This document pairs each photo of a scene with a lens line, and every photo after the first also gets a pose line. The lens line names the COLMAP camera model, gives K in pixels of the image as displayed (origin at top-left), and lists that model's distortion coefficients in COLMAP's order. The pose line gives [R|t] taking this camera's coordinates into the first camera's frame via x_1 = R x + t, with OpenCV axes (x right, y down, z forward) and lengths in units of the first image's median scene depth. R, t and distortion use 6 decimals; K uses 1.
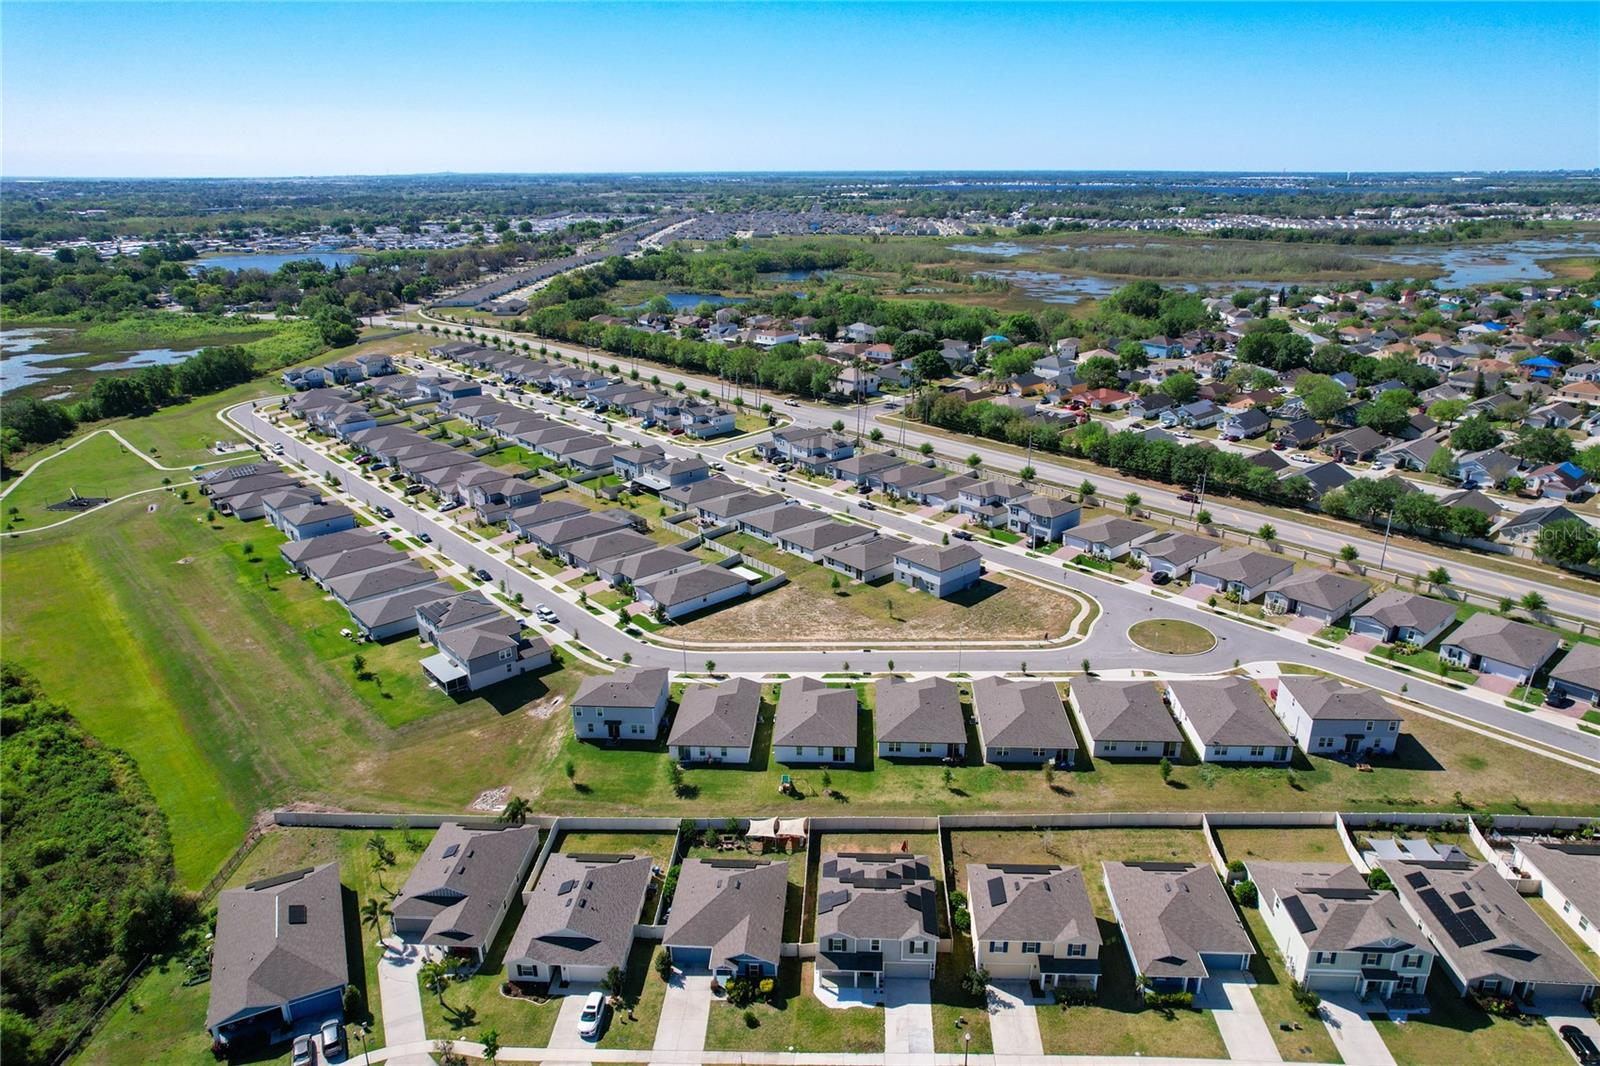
lens RADIAL K [[1018.4, 0, 813.1], [0, 1018.4, 535.9], [0, 0, 1]] dist [-0.068609, 0.070066]
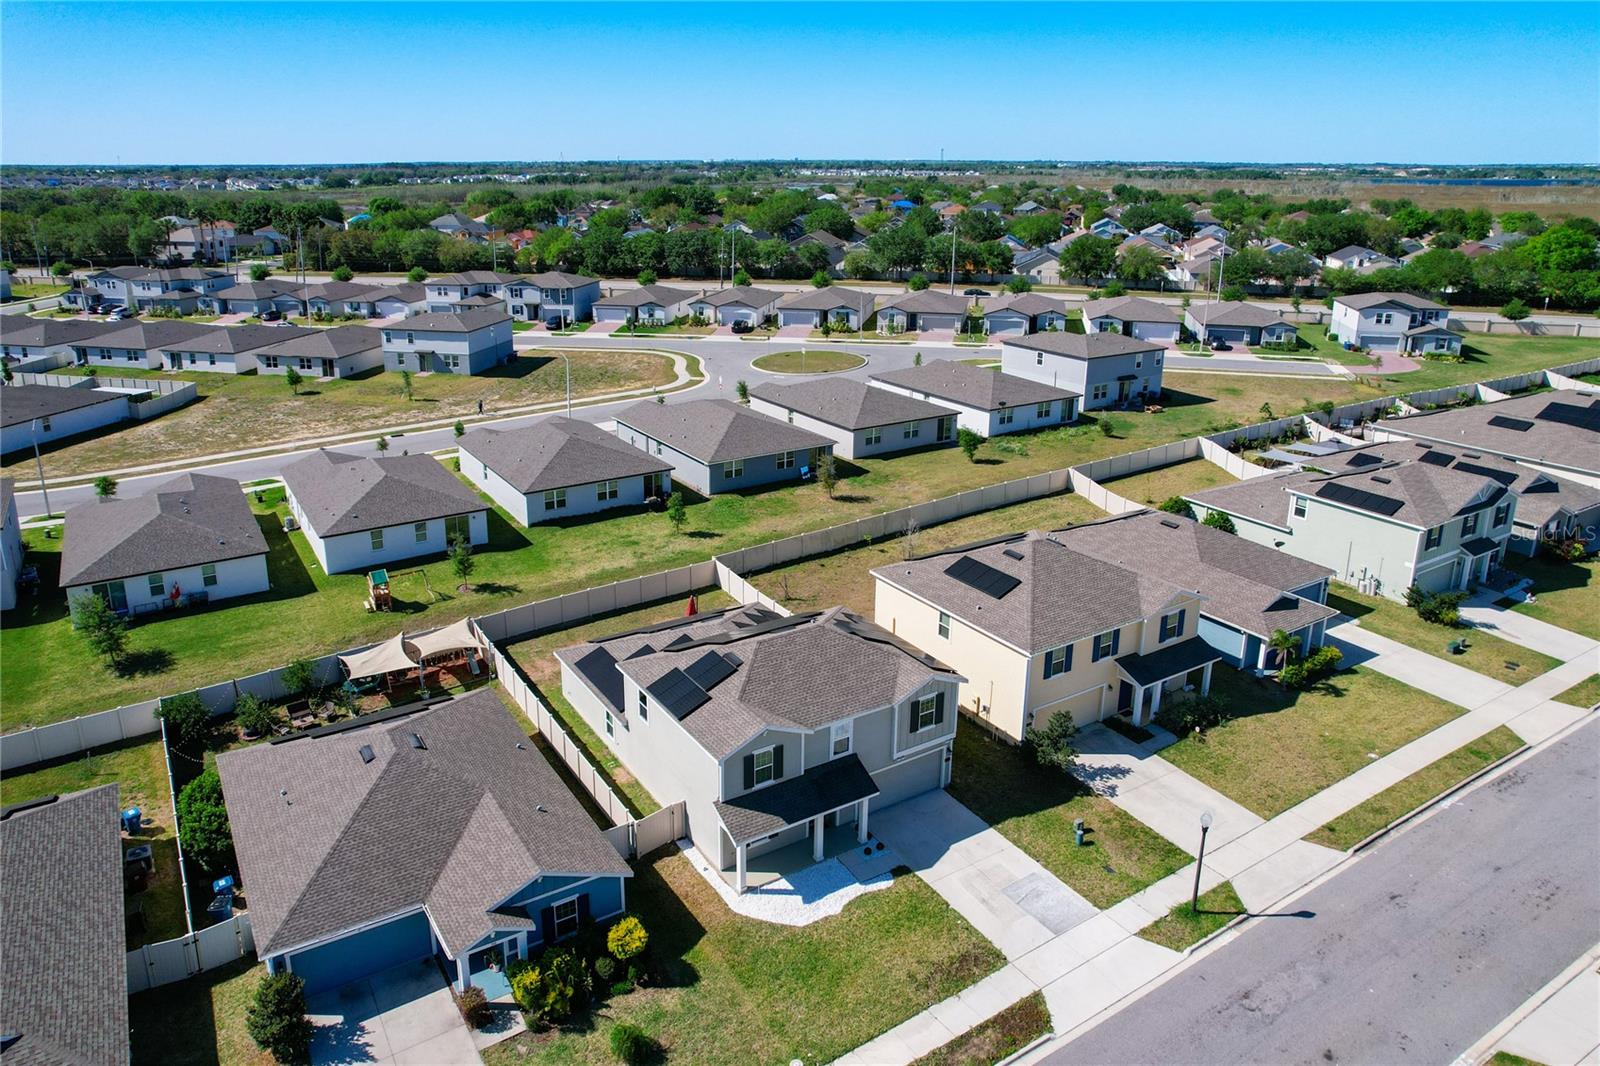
lens RADIAL K [[1044.2, 0, 742.1], [0, 1044.2, 485.8], [0, 0, 1]] dist [-0.054091, 0.042639]
pose [[0.834288, -0.161006, 0.527295, -0.156762], [0.184958, 0.982718, 0.007425, 0.266082], [-0.519378, 0.091333, 0.849650, 0.592161]]
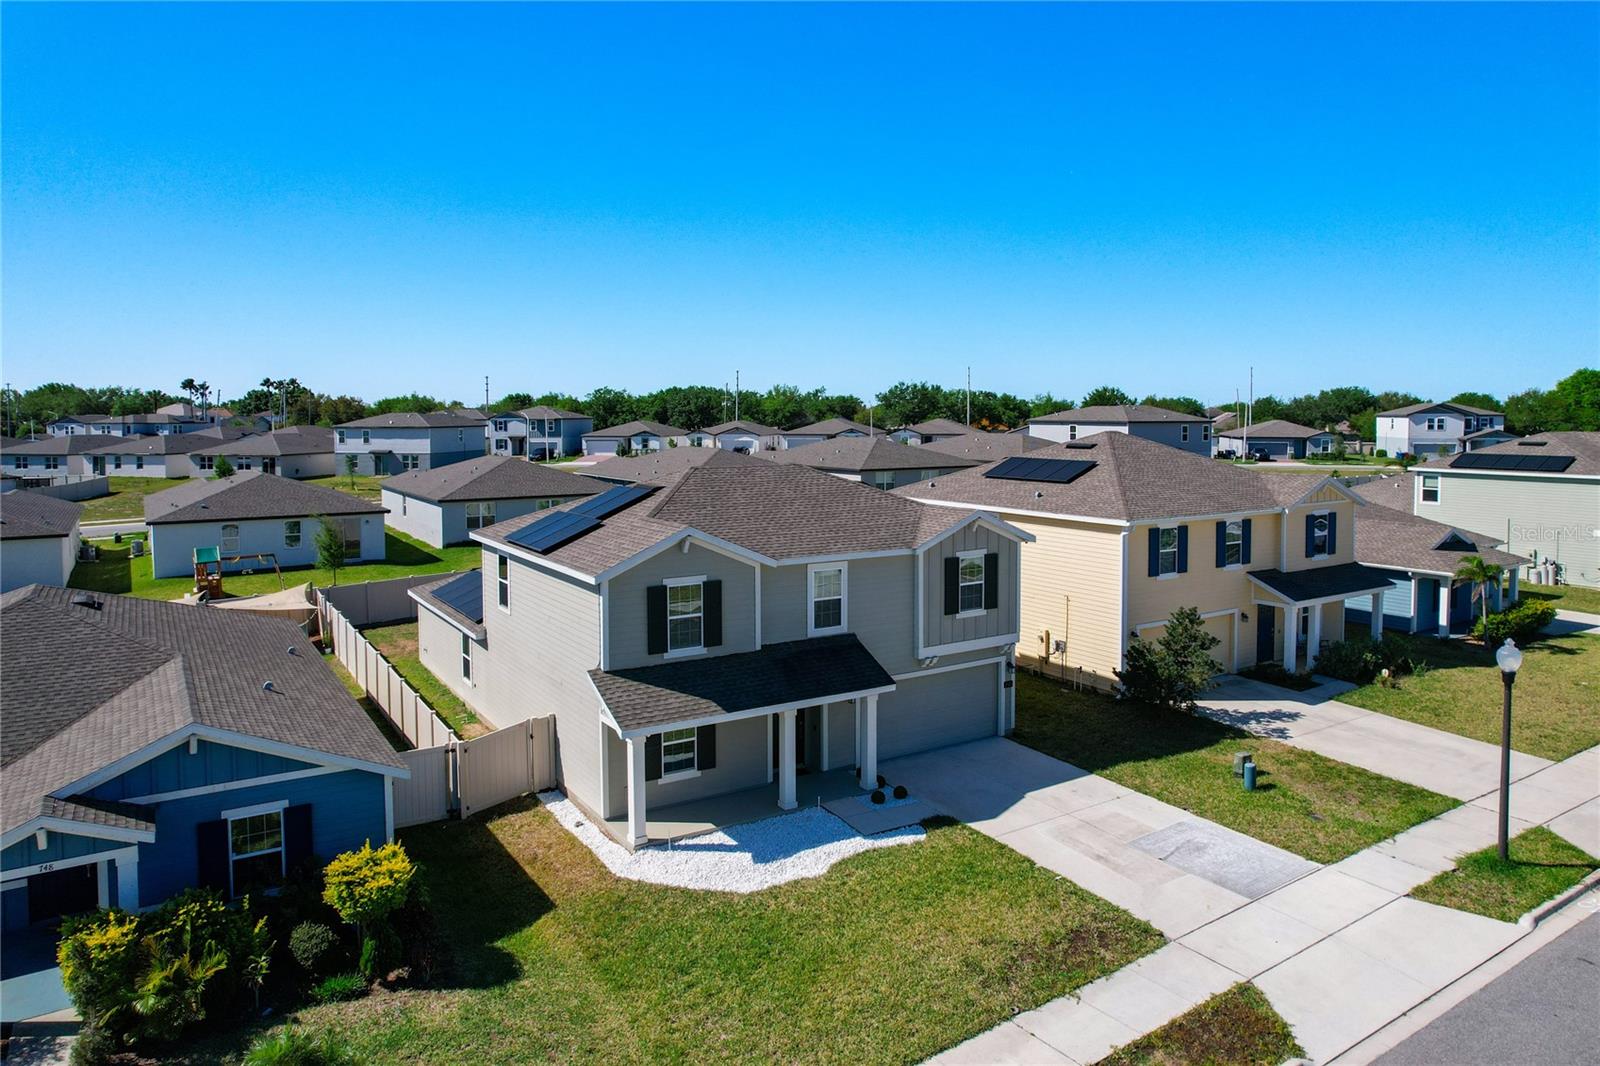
lens RADIAL K [[1040.4, 0, 788.9], [0, 1040.4, 481.6], [0, 0, 1]] dist [-0.063139, 0.056659]
pose [[0.819328, -0.032494, 0.572403, -0.074249], [0.190471, 0.957113, -0.218303, 0.387040], [-0.540761, 0.287888, 0.790379, 0.725760]]
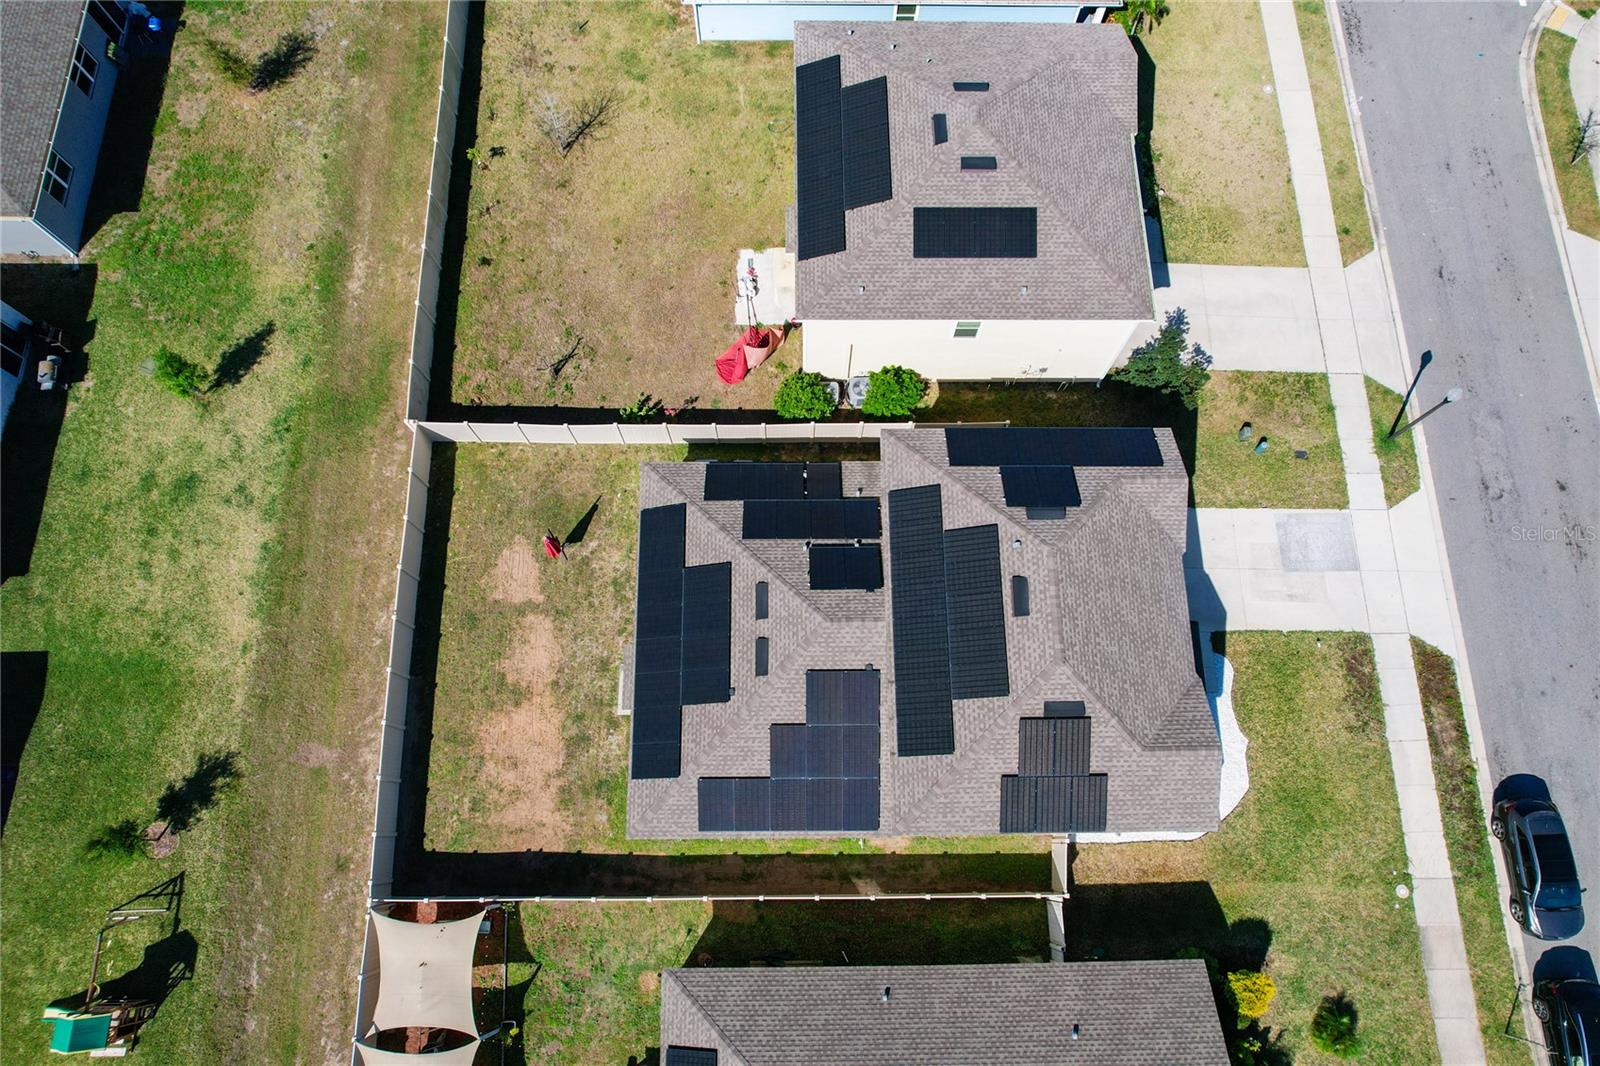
lens RADIAL K [[997.8, 0, 810.3], [0, 997.8, 539.8], [0, 0, 1]] dist [-0.052207, 0.051789]
pose [[-0.054970, -0.953591, 0.296044, 0.004382], [0.323963, 0.263419, 0.908658, 0.077508], [-0.944472, 0.145856, 0.294448, 0.908469]]
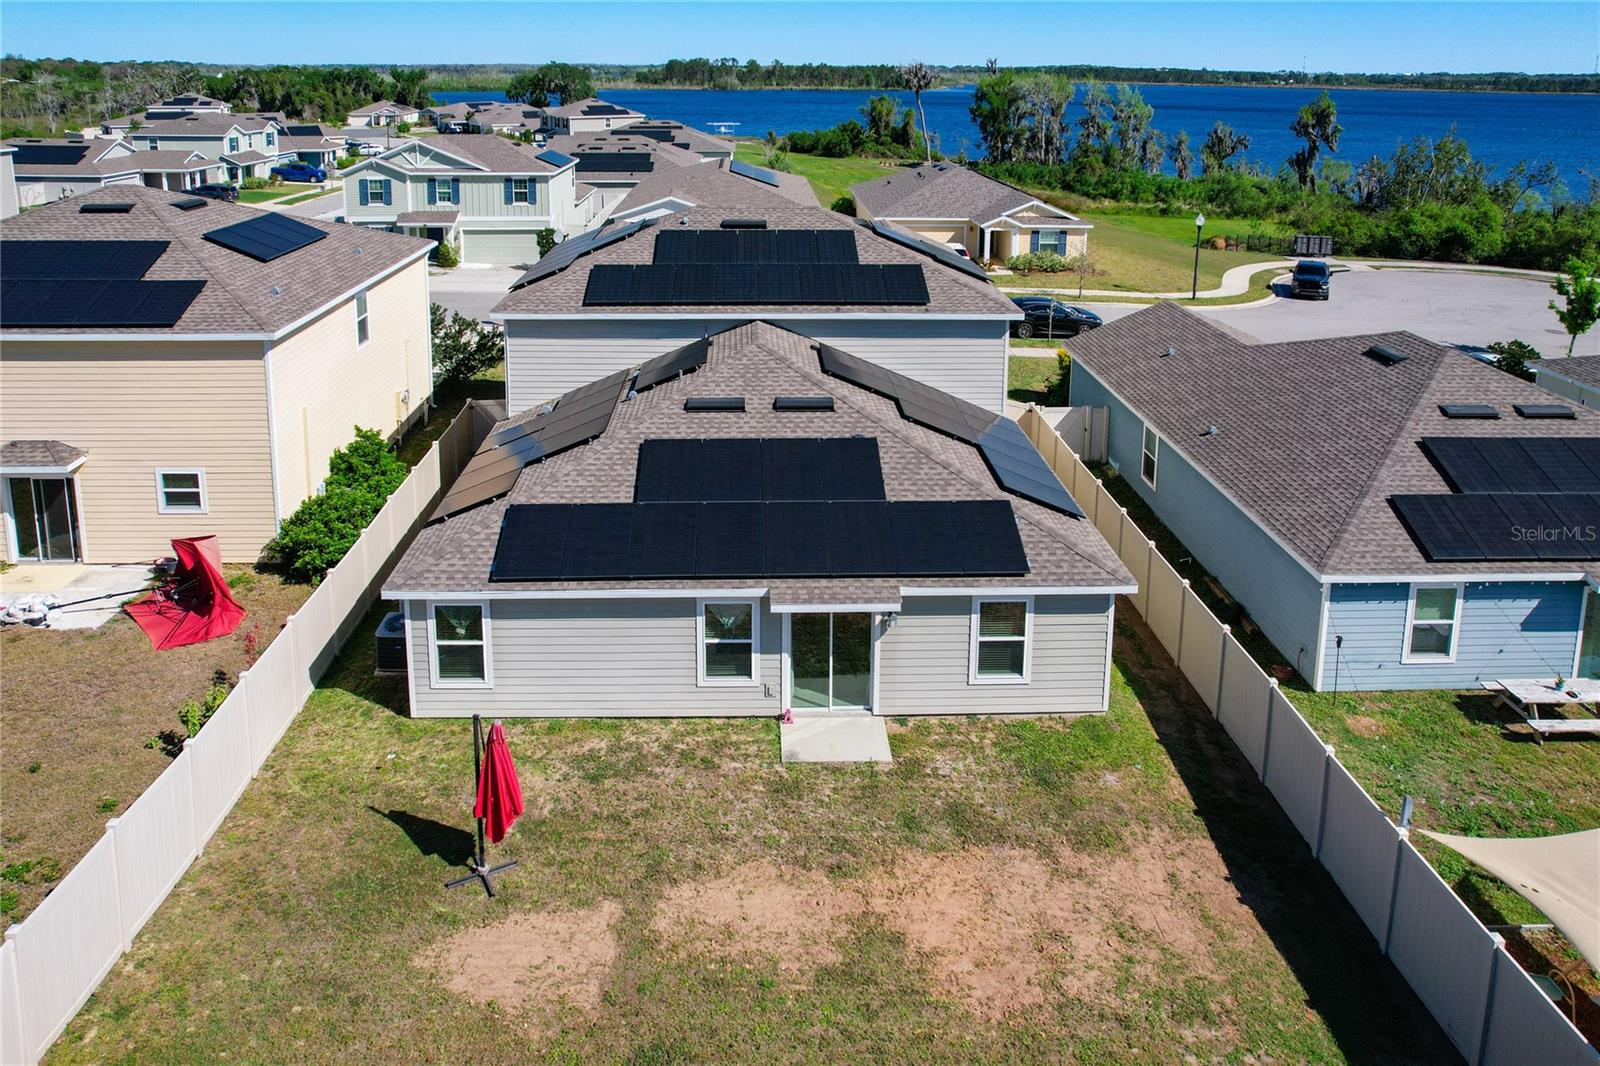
lens RADIAL K [[1078.1, 0, 781.1], [0, 1078.1, 246.5], [0, 0, 1]] dist [-0.033405, 0.004903]
pose [[-0.997051, 0.015626, -0.075135, 0.071652], [-0.022395, 0.877191, 0.479618, 0.209688], [0.073402, 0.479886, -0.874255, 1.154506]]
